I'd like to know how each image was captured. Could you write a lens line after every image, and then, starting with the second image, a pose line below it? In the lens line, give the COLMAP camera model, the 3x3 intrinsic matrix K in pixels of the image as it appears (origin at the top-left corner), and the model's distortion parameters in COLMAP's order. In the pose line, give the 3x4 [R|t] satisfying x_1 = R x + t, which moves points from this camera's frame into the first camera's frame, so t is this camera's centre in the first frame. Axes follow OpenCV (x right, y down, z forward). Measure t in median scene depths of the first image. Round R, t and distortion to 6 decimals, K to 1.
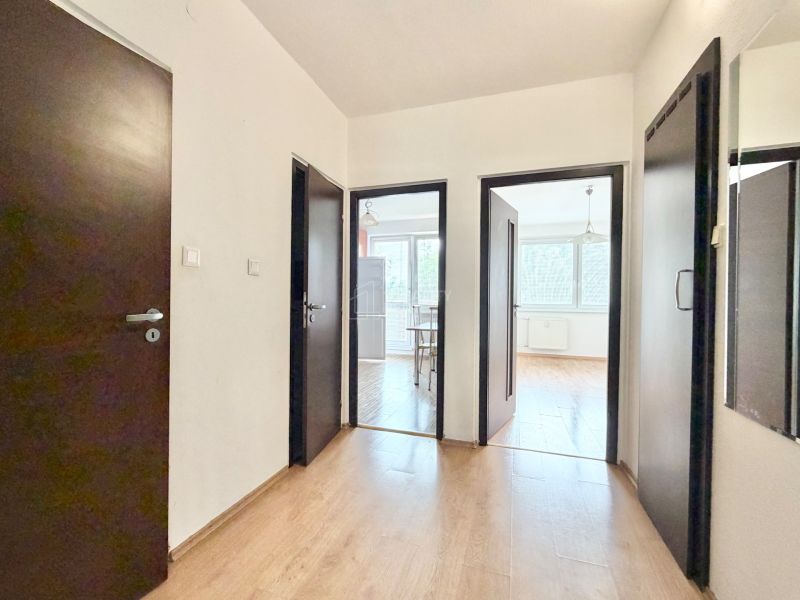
lens RADIAL K [[323.6, 0, 400.0], [0, 323.6, 300.0], [0, 0, 1]] dist [-0.000172, -0.000027]
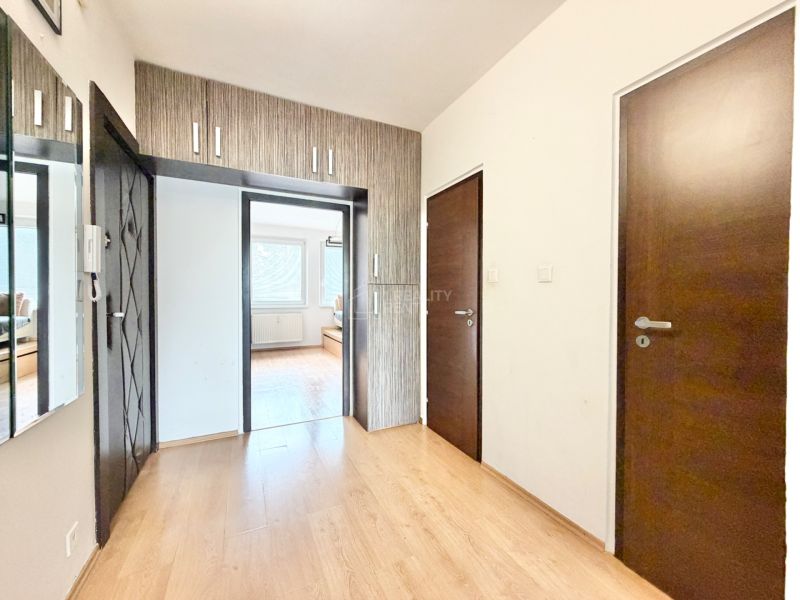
lens RADIAL K [[323.6, 0, 400.0], [0, 323.6, 300.0], [0, 0, 1]] dist [-0.000172, -0.000027]
pose [[-0.708166, -0.002139, -0.706043, 0.673693], [-0.005164, 0.999984, 0.002150, -0.022974], [0.706027, 0.005168, -0.708166, 1.721071]]
